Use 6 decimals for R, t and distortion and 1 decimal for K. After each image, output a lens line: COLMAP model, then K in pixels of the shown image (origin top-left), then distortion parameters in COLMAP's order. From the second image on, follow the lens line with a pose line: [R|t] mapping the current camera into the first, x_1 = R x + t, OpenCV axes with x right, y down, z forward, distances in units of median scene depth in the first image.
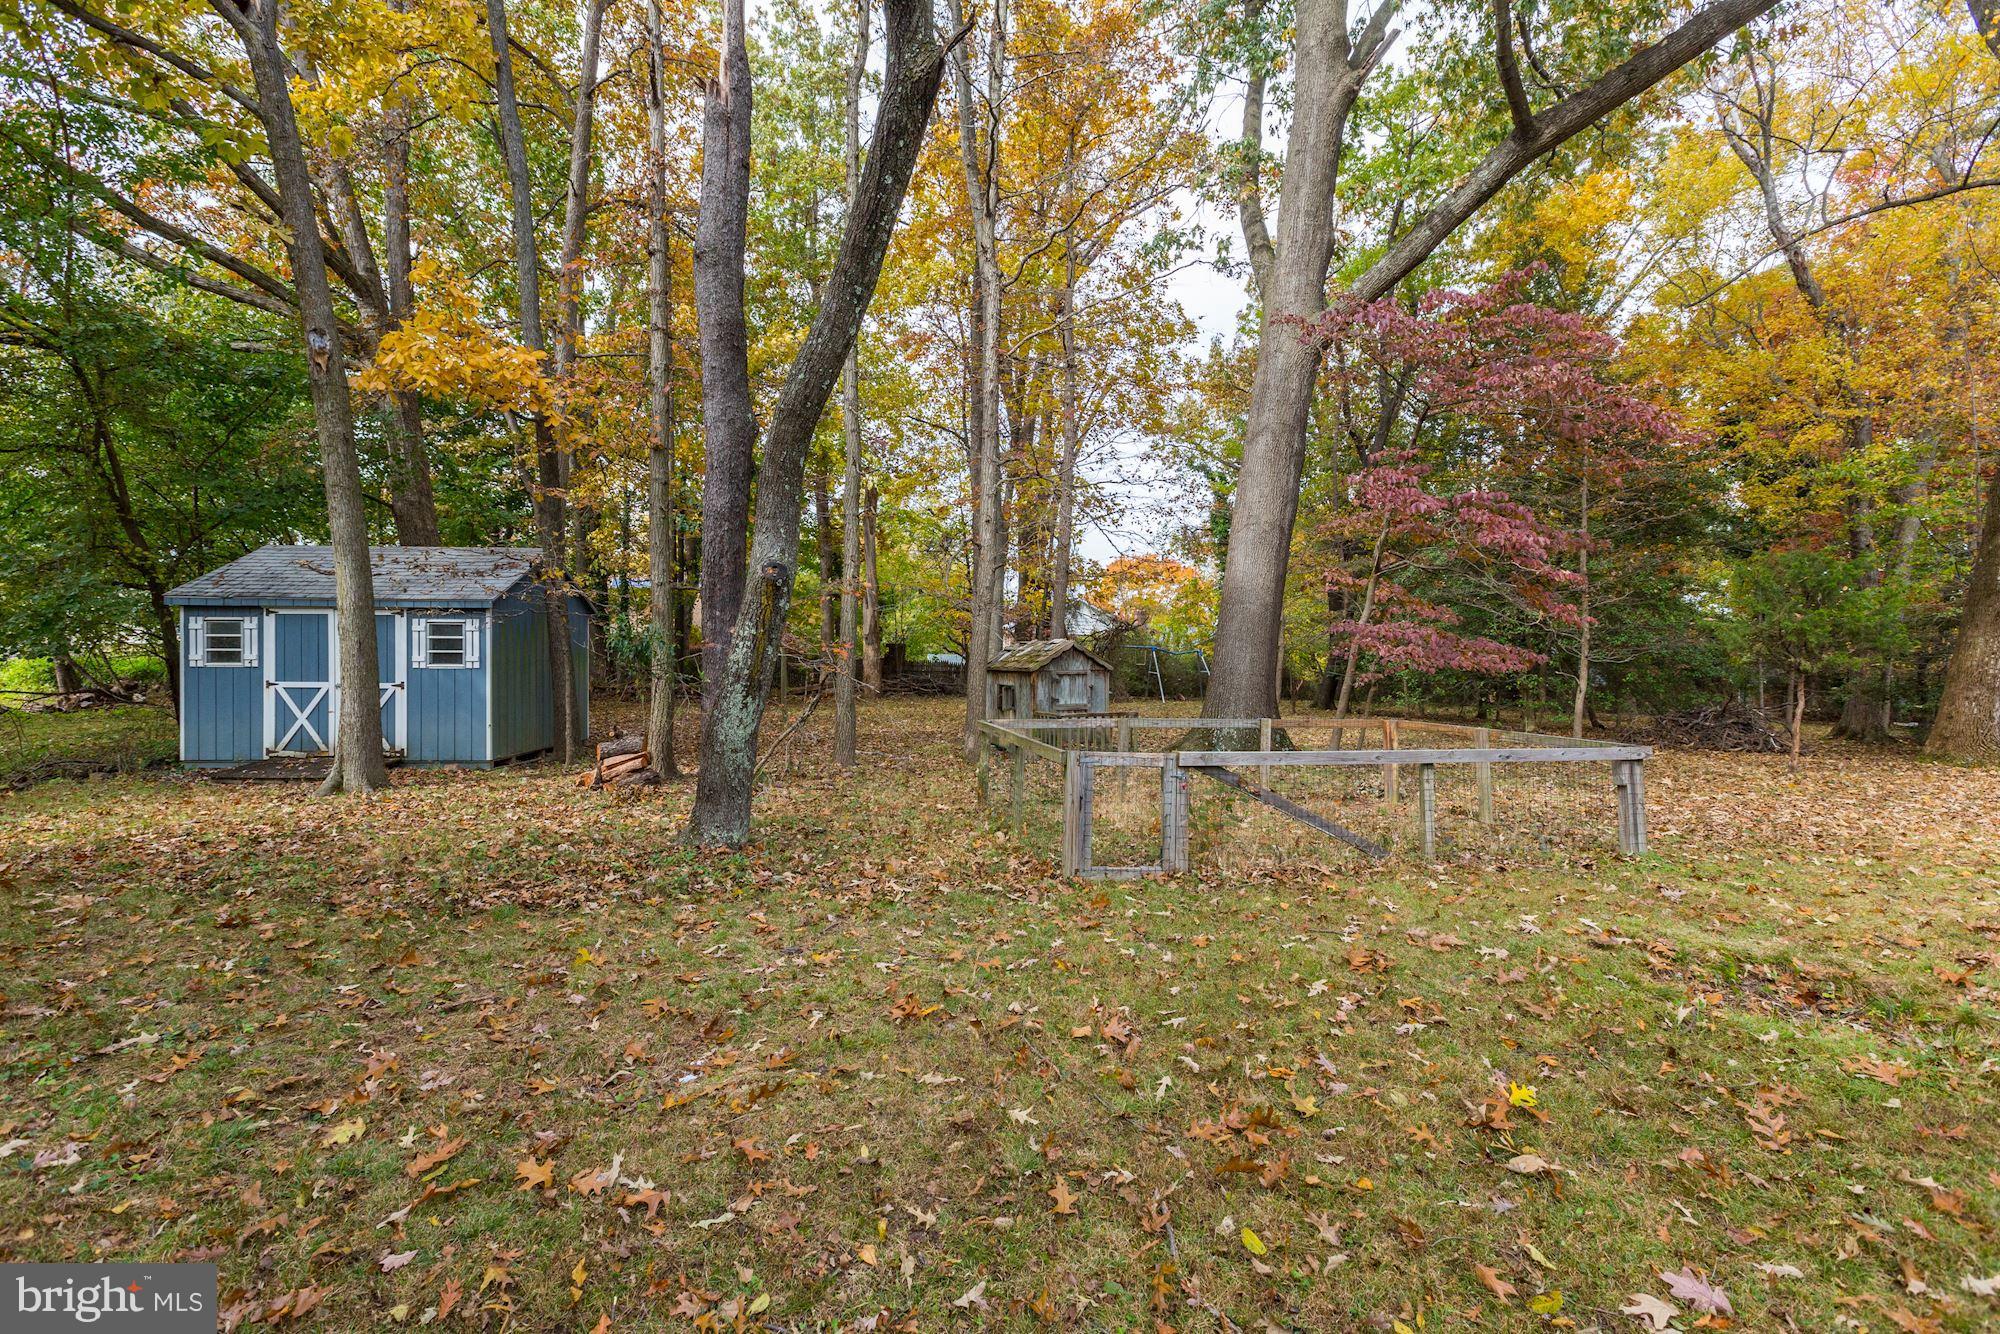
lens RADIAL K [[903.8, 0, 992.3], [0, 903.8, 663.7], [0, 0, 1]] dist [-0.003178, 0.000701]
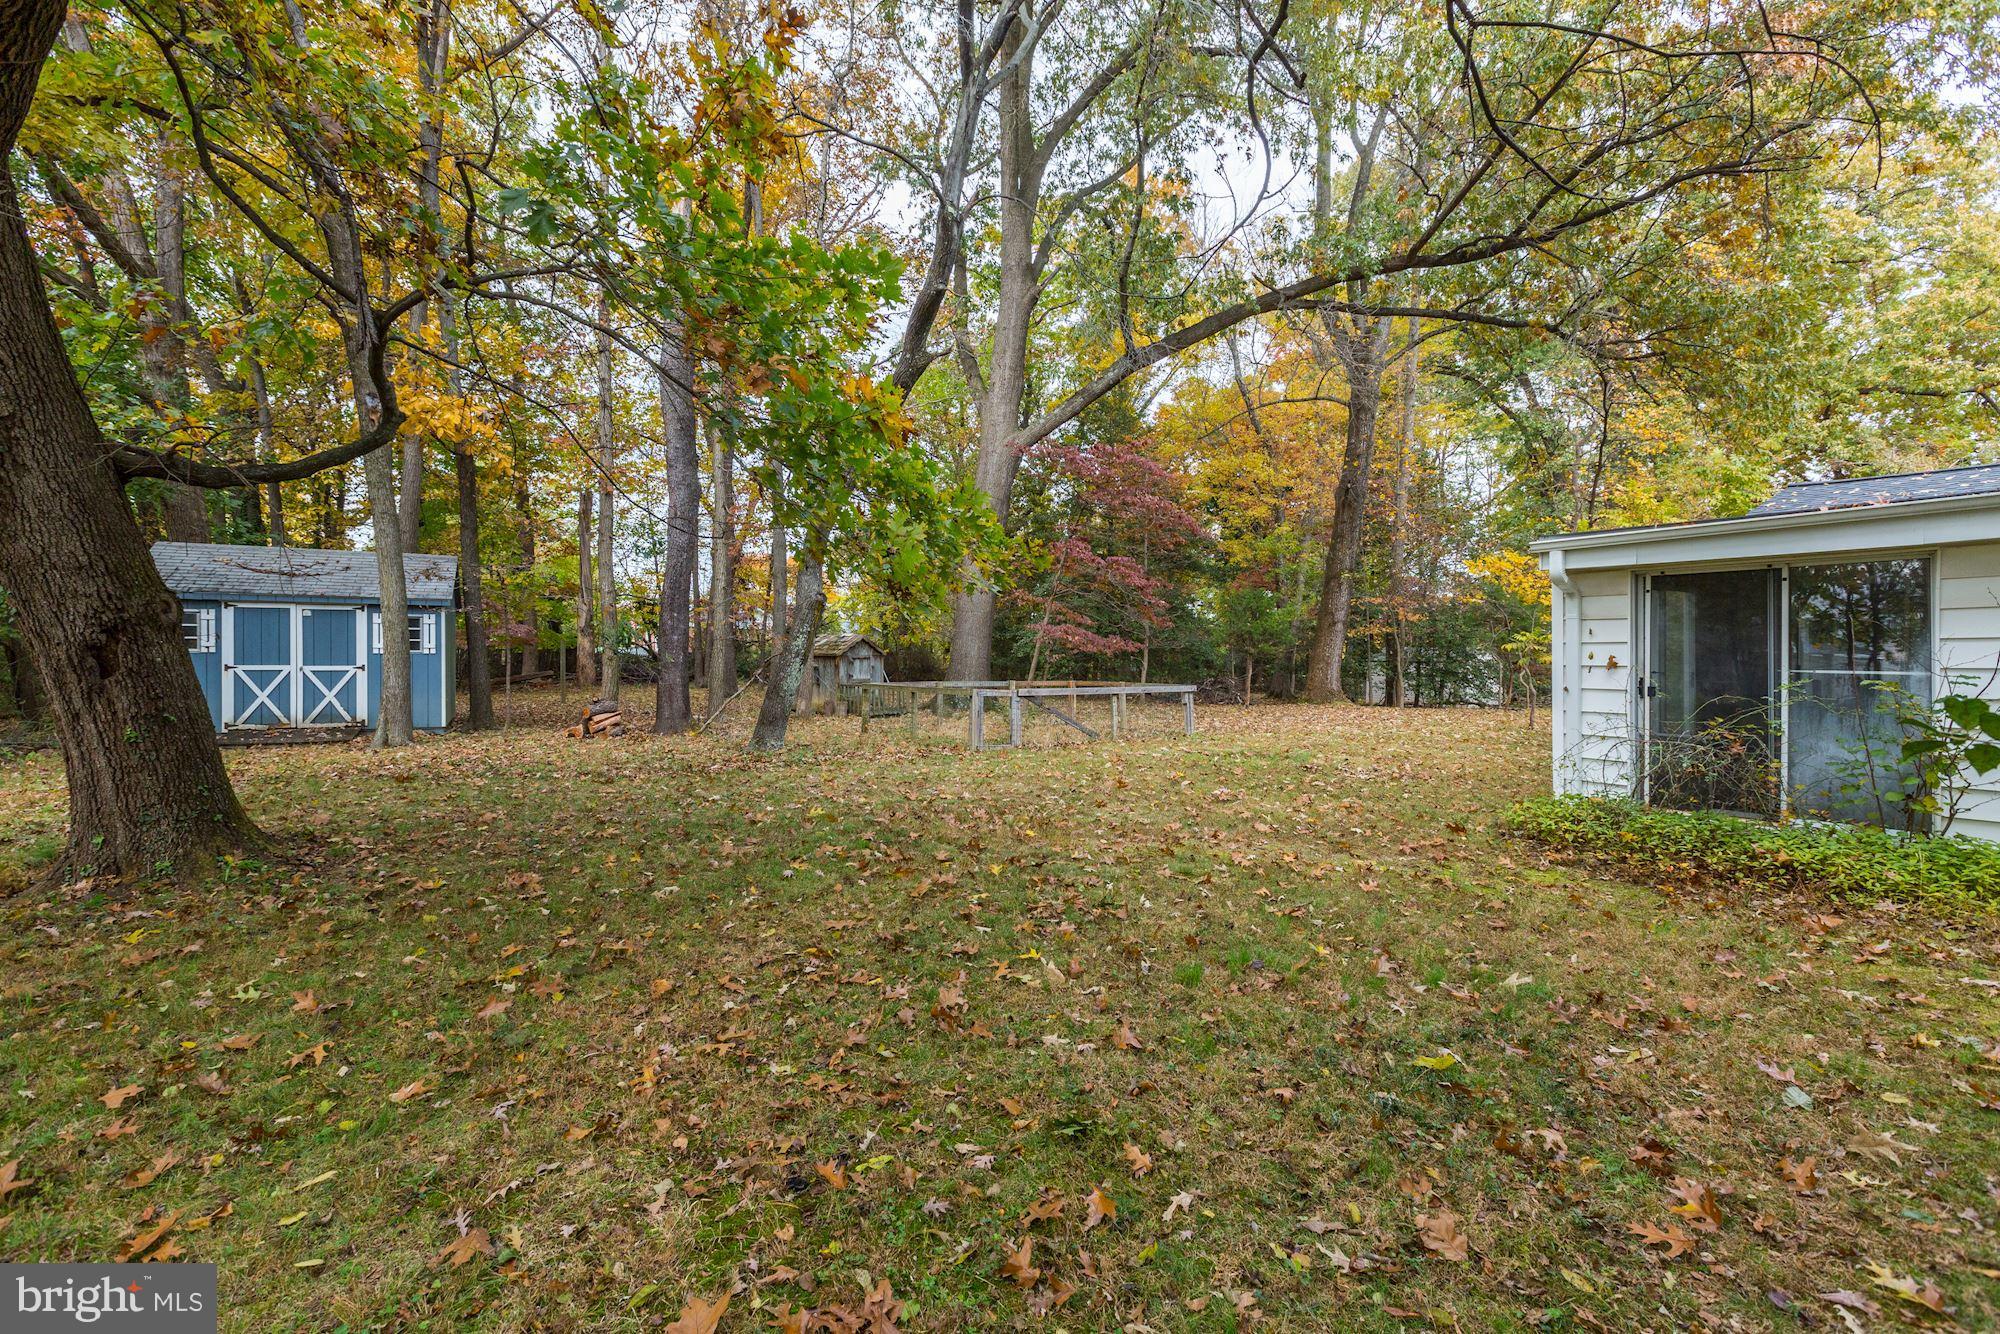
lens RADIAL K [[903.8, 0, 992.3], [0, 903.8, 663.7], [0, 0, 1]] dist [-0.003178, 0.000701]
pose [[0.900464, -0.006039, 0.434890, -0.418338], [0.002356, 0.999957, 0.009008, 0.009695], [-0.434925, -0.007086, 0.900439, -0.472501]]
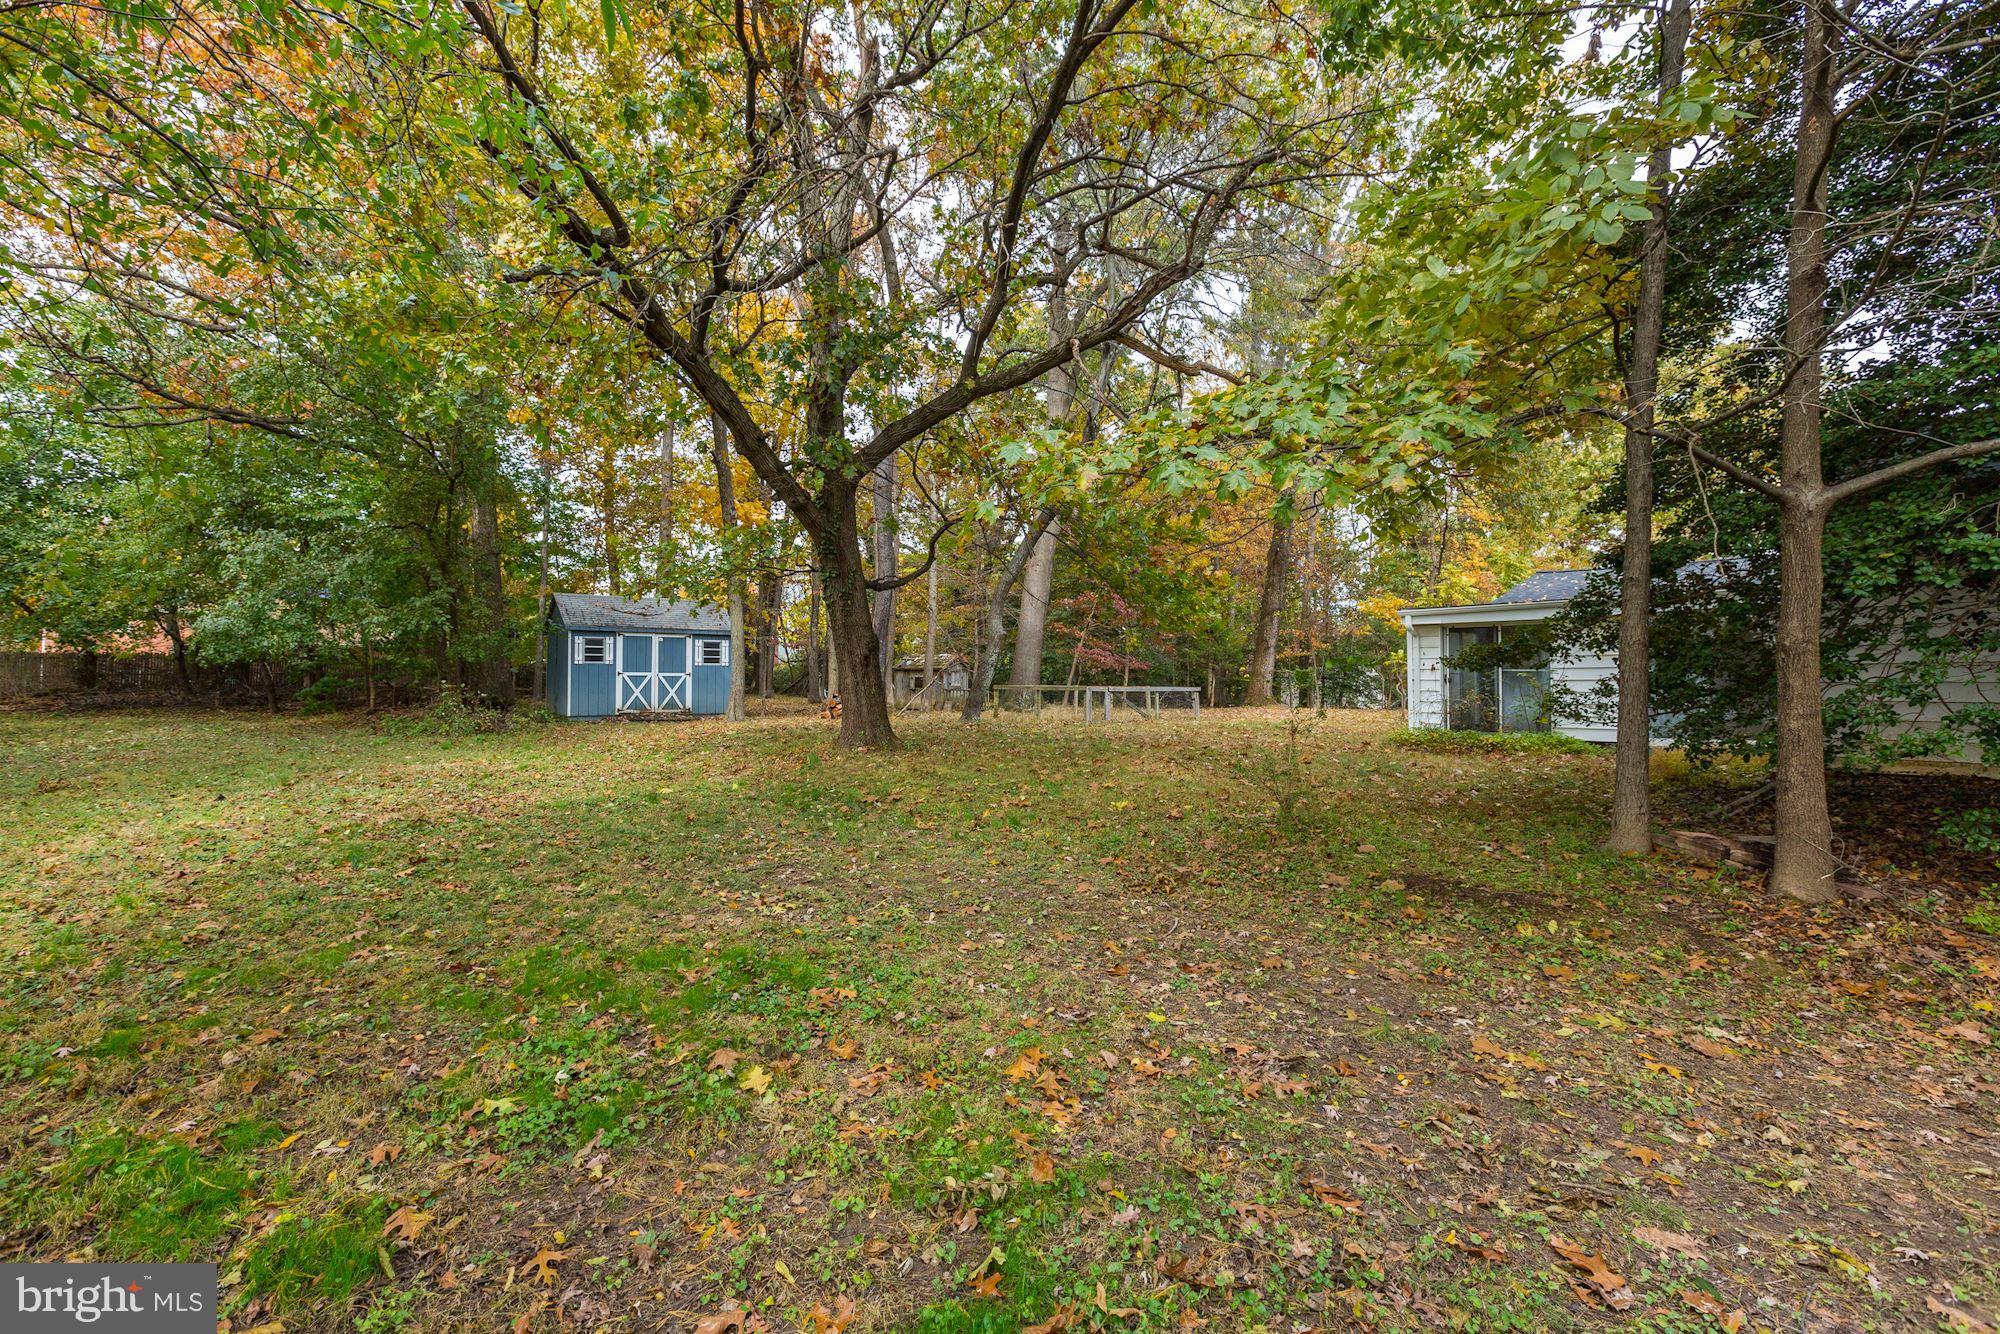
lens RADIAL K [[942.3, 0, 970.2], [0, 942.3, 670.0], [0, 0, 1]] dist [-0.000061, 0.000197]
pose [[0.851908, 0.003582, 0.523680, -1.193010], [0.001690, 0.999953, -0.009589, 0.034647], [-0.523689, 0.009054, 0.851861, -1.006361]]
